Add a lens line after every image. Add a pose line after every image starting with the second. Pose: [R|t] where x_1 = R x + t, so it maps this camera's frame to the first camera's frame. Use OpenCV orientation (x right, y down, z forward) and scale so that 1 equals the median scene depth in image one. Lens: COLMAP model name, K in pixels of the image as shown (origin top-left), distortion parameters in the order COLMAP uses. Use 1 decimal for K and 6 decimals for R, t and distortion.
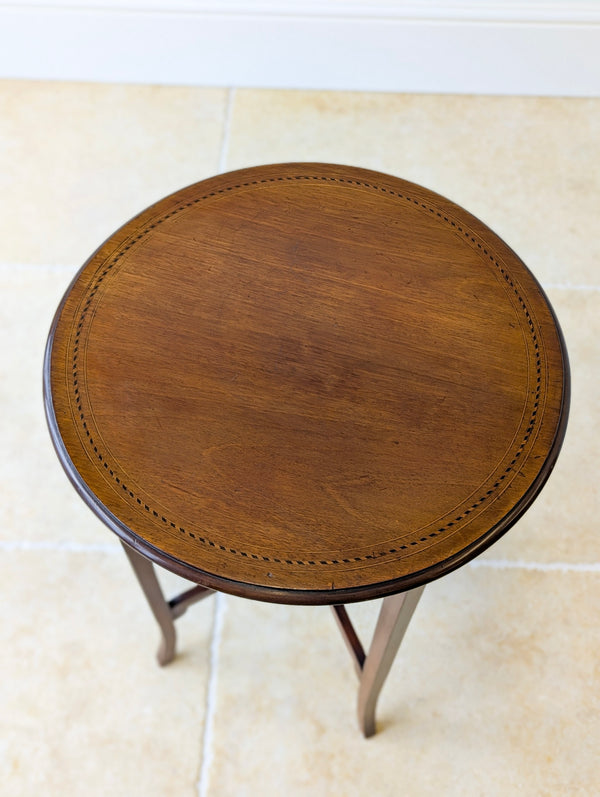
lens RADIAL K [[824.3, 0, 299.6], [0, 824.3, 402.1], [0, 0, 1]] dist [0.032651, 0.000555]
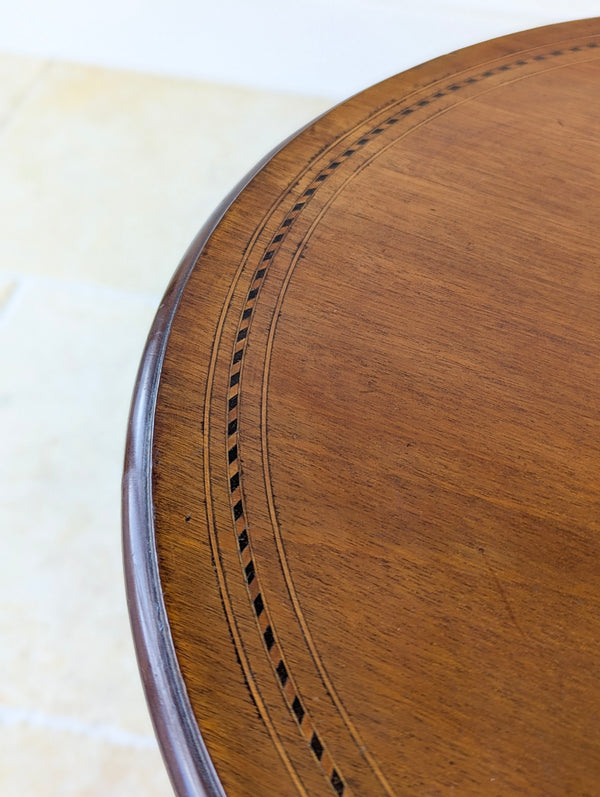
lens RADIAL K [[824.3, 0, 299.6], [0, 824.3, 402.1], [0, 0, 1]] dist [0.032651, 0.000555]
pose [[0.987345, 0.133178, -0.086099, -0.210759], [-0.144235, 0.979812, -0.138438, 0.006620], [0.065924, 0.149105, 0.986621, 0.660801]]
